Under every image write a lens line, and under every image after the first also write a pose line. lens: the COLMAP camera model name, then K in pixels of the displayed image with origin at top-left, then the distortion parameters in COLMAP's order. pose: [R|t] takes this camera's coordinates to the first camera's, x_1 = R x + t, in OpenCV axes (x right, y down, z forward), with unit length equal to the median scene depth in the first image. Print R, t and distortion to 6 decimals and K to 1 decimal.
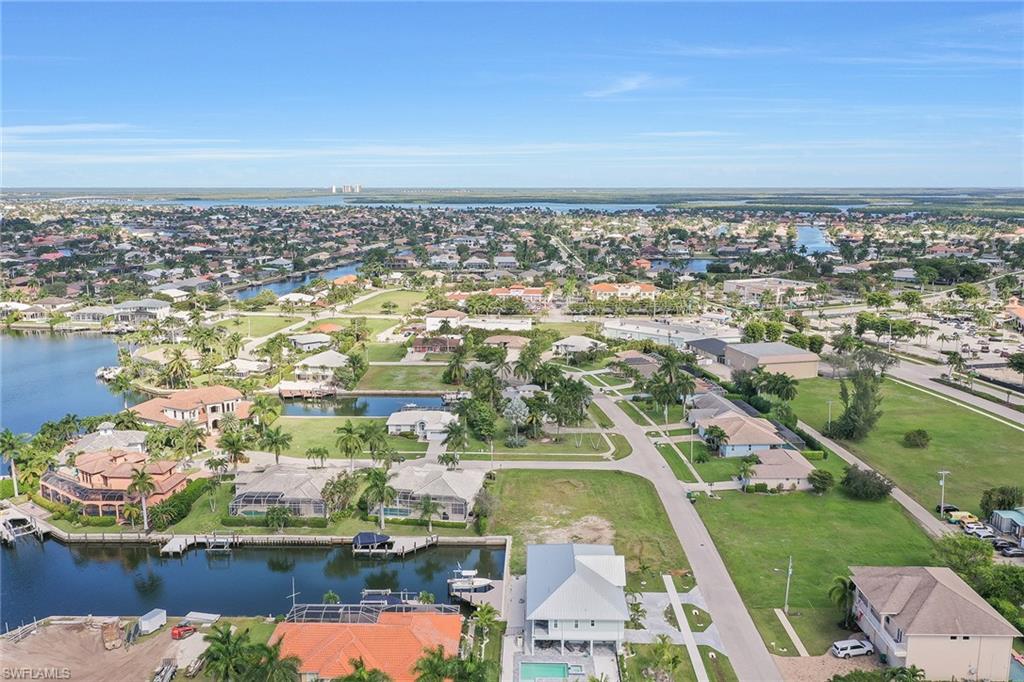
lens RADIAL K [[812.1, 0, 514.8], [0, 812.1, 364.7], [0, 0, 1]] dist [0.001092, -0.008105]
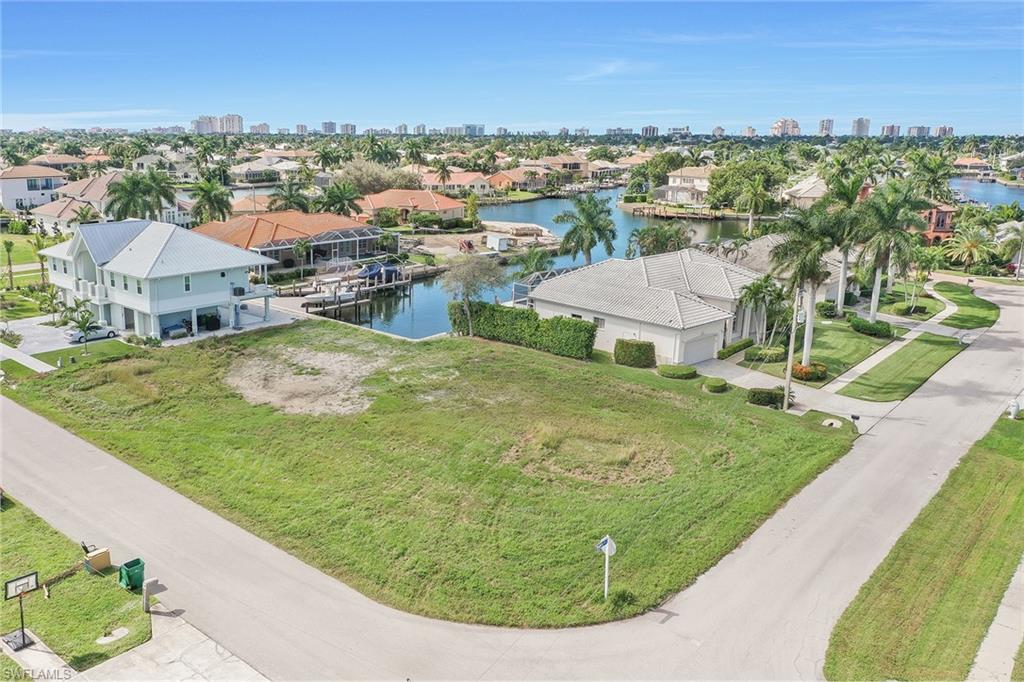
lens RADIAL K [[816.7, 0, 512.0], [0, 816.7, 341.0], [0, 0, 1]] dist [0.000292, -0.003759]
pose [[-0.623764, 0.179757, -0.760661, 0.296087], [-0.178003, 0.914951, 0.362186, 0.018165], [0.761074, 0.361319, -0.538717, 1.154886]]
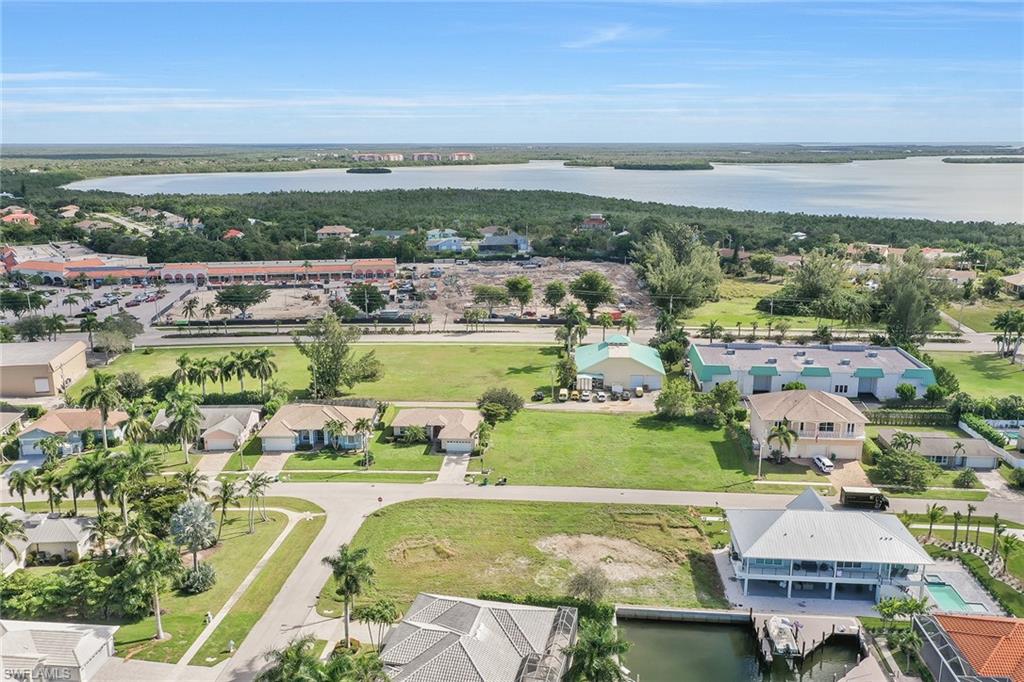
lens RADIAL K [[800.6, 0, 512.0], [0, 800.6, 341.0], [0, 0, 1]] dist [0.000439, 0.002848]
pose [[0.077193, -0.239341, 0.967862, -0.551213], [0.210664, 0.952757, 0.218803, -0.154009], [-0.974506, 0.187004, 0.123967, 0.838973]]
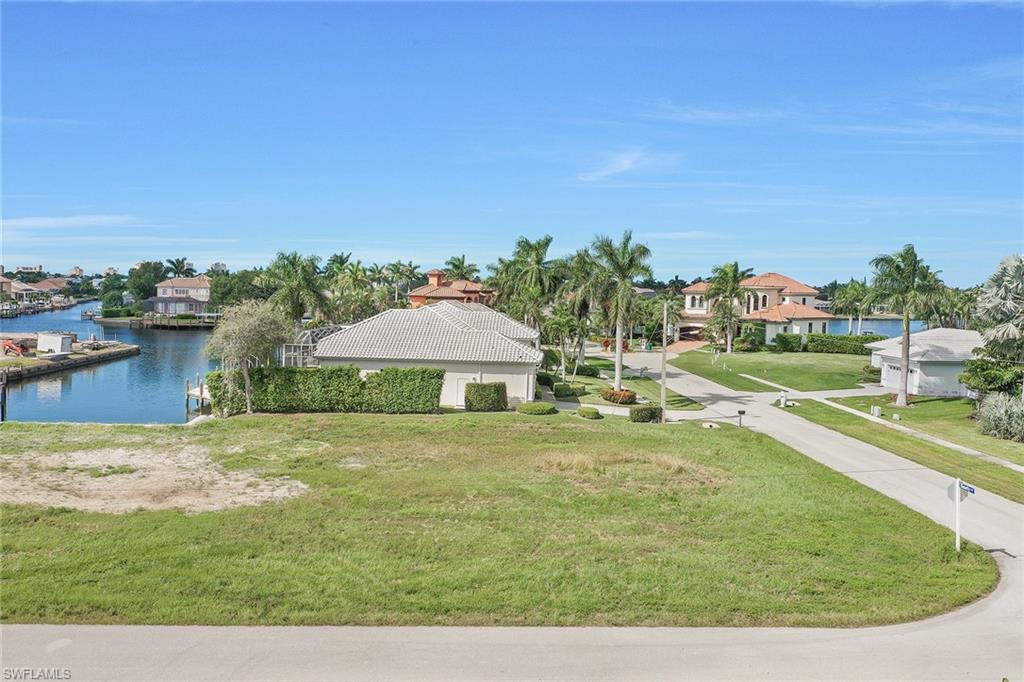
lens RADIAL K [[816.7, 0, 512.0], [0, 816.7, 341.0], [0, 0, 1]] dist [0.000292, -0.003759]
pose [[0.053488, 0.067920, -0.996256, 0.311435], [-0.220686, 0.973819, 0.054542, 0.109817], [0.973877, 0.216943, 0.067077, 0.973090]]
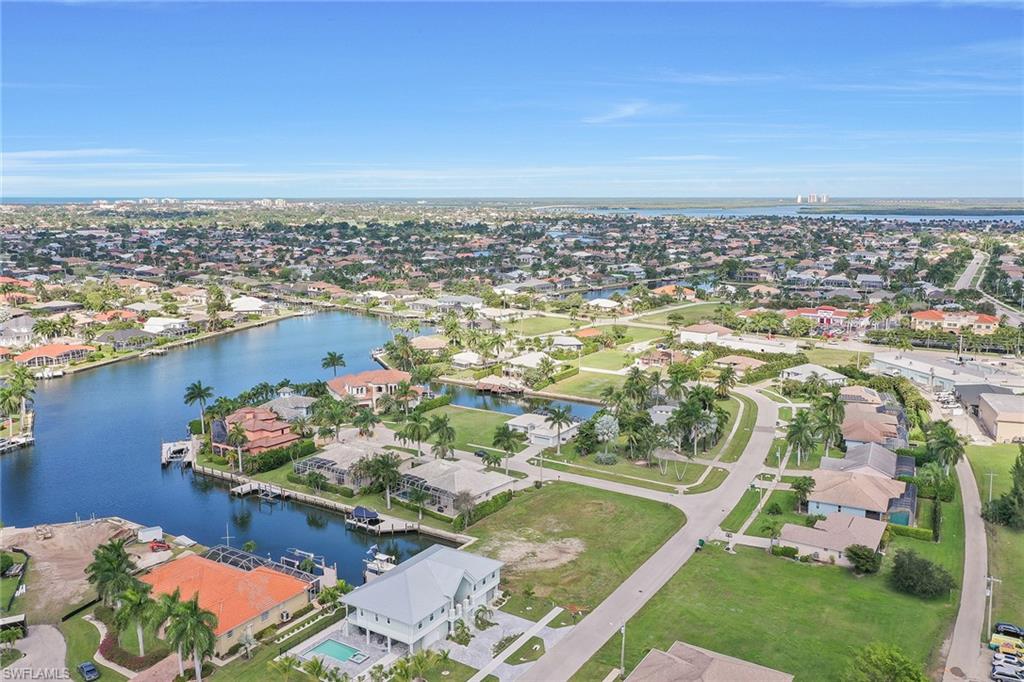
lens RADIAL K [[816.7, 0, 512.0], [0, 816.7, 341.0], [0, 0, 1]] dist [0.000292, -0.003759]
pose [[0.858217, 0.090299, -0.505282, 0.469616], [-0.110676, 0.993802, -0.010379, -0.028634], [0.501213, 0.064831, 0.862892, 0.097148]]
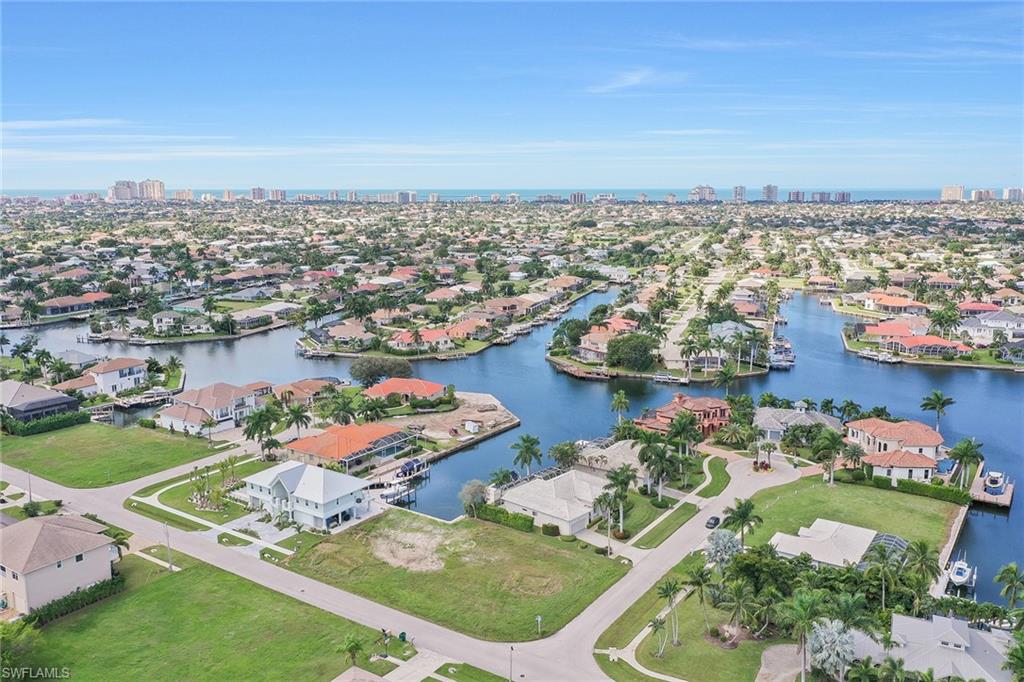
lens RADIAL K [[833.1, 0, 532.2], [0, 833.1, 344.5], [0, 0, 1]] dist [0.007395, 0.001883]
pose [[-0.537600, 0.159644, -0.827949, 0.703600], [-0.168032, 0.941935, 0.290729, -0.300897], [0.826288, 0.295418, -0.479559, 1.355268]]
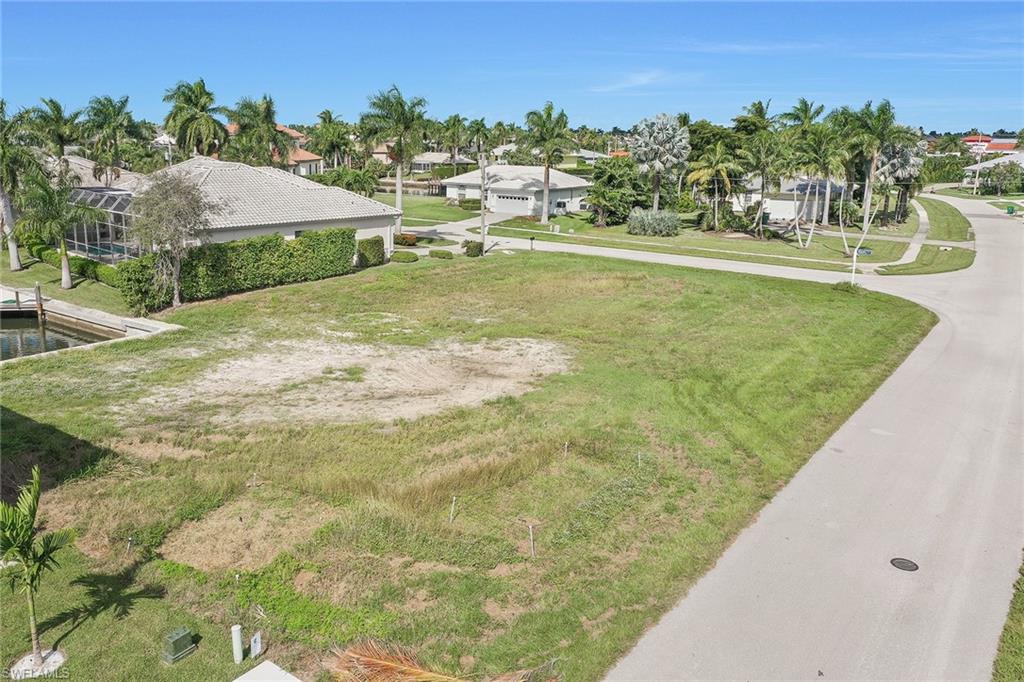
lens RADIAL K [[807.4, 0, 461.9], [0, 807.4, 340.8], [0, 0, 1]] dist [0.056051, 0.000750]
pose [[0.800043, 0.154899, -0.579601, 0.209235], [-0.129220, 0.987910, 0.085652, 0.157315], [0.585861, 0.006371, 0.810386, 0.727964]]
